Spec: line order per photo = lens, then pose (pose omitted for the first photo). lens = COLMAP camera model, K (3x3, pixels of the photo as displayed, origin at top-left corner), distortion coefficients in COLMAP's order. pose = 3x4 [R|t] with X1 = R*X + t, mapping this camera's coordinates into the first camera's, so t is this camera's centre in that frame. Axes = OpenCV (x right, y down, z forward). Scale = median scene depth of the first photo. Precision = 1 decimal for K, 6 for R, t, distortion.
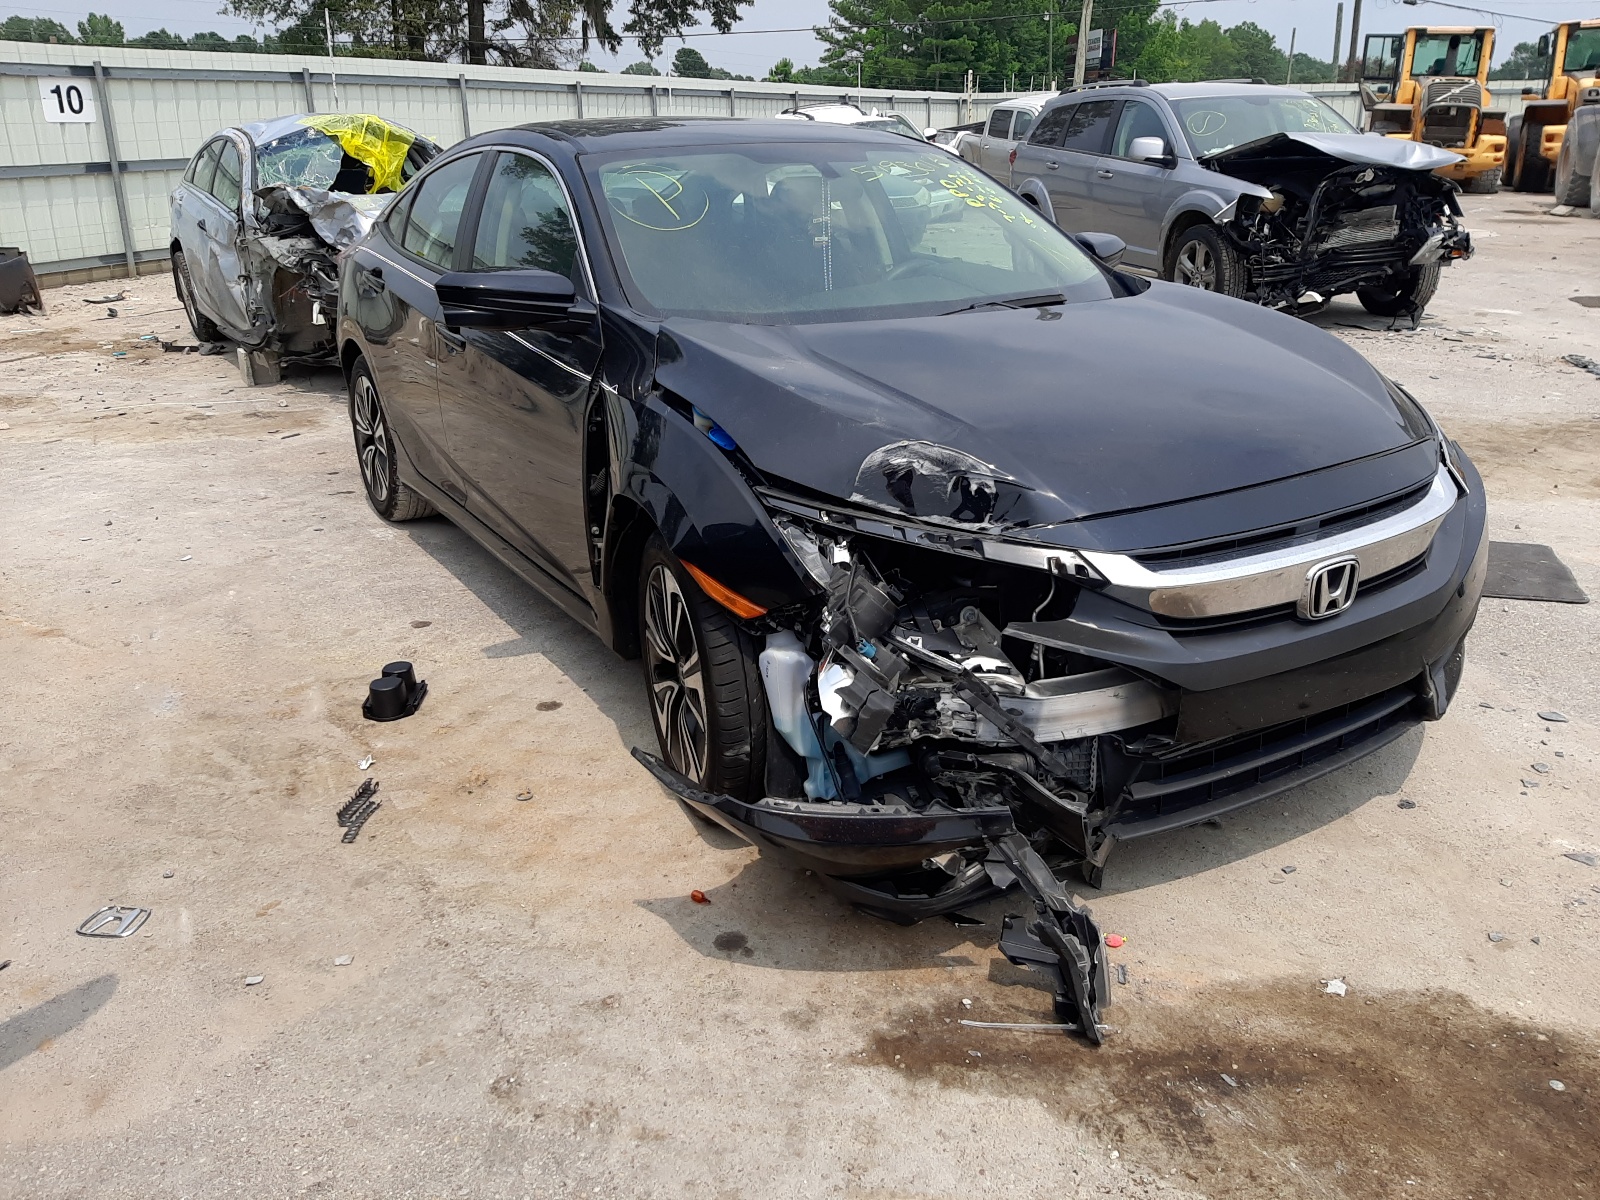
lens RADIAL K [[1224.0, 0, 800.0], [0, 1224.0, 600.0], [0, 0, 1]] dist [0.040350, -0.096114]
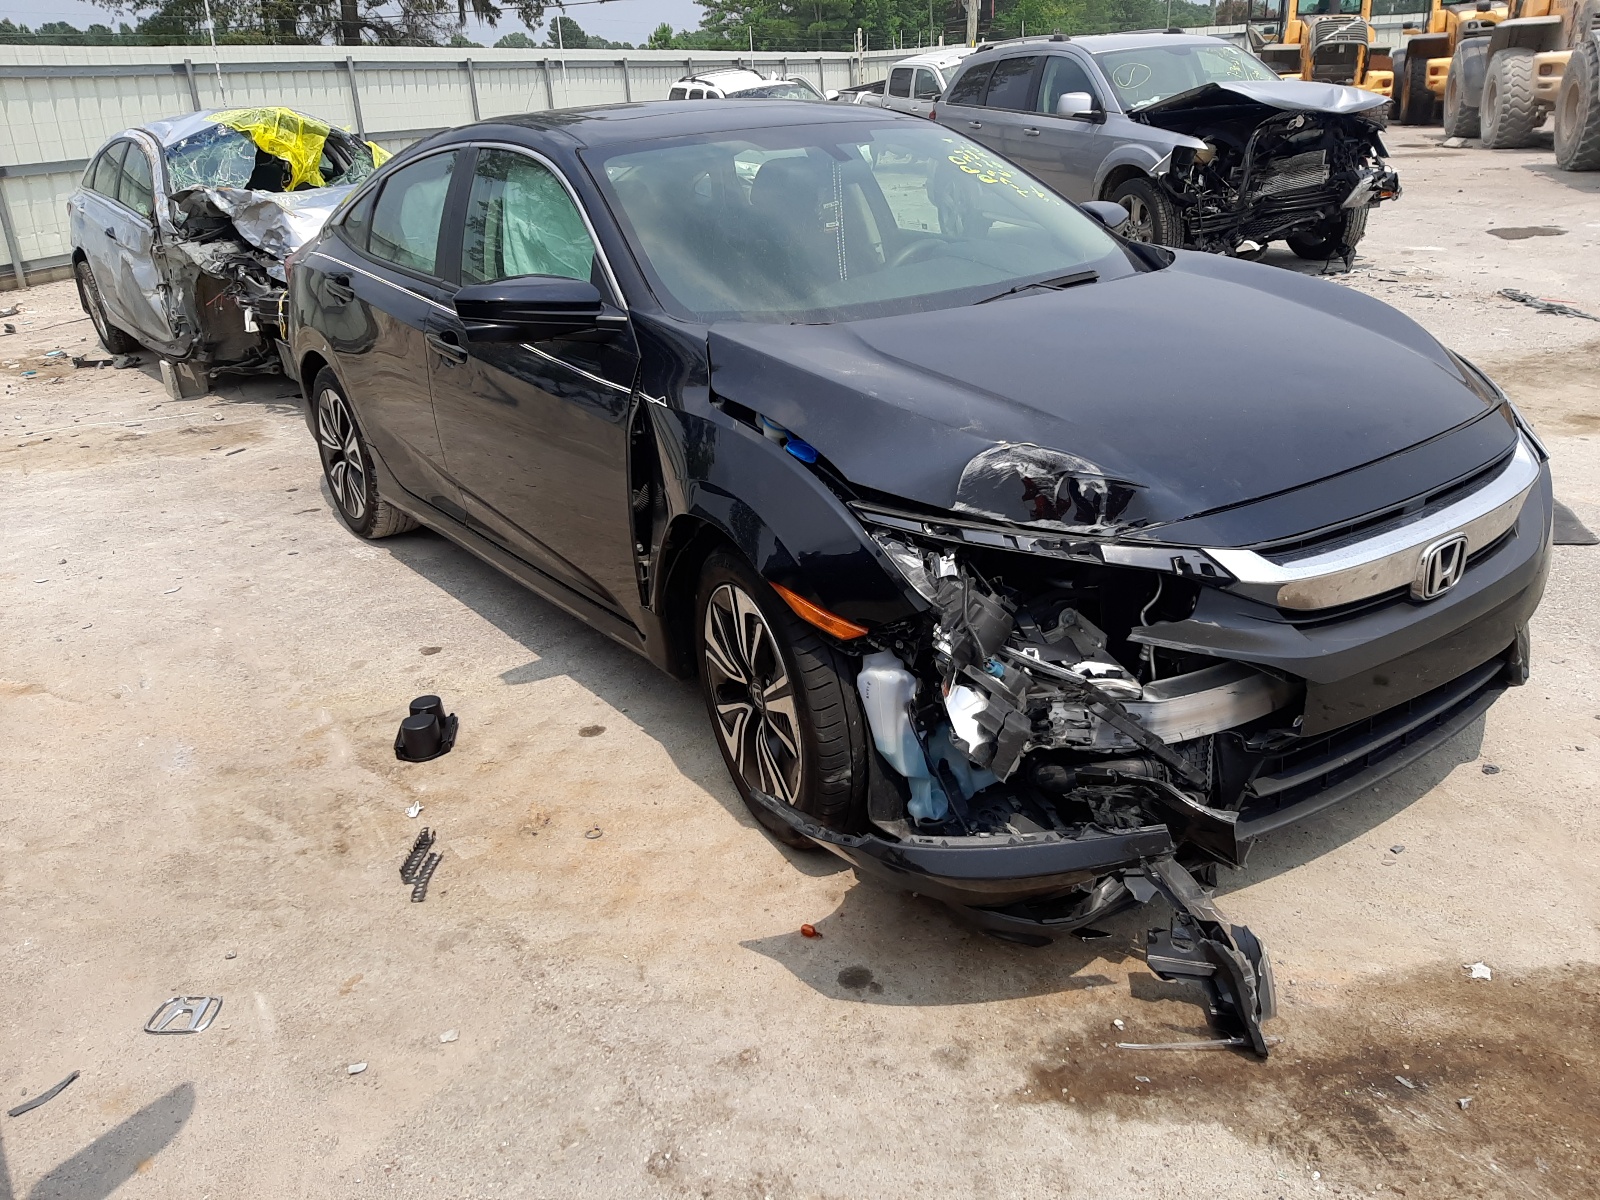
lens RADIAL K [[1218.4, 0, 800.0], [0, 1218.4, 600.0], [0, 0, 1]] dist [0.047337, -0.105884]
pose [[0.995331, -0.072061, 0.064206, -0.116234], [0.070303, 0.997097, 0.029238, -0.038765], [-0.066126, -0.024588, 0.997508, 0.048274]]
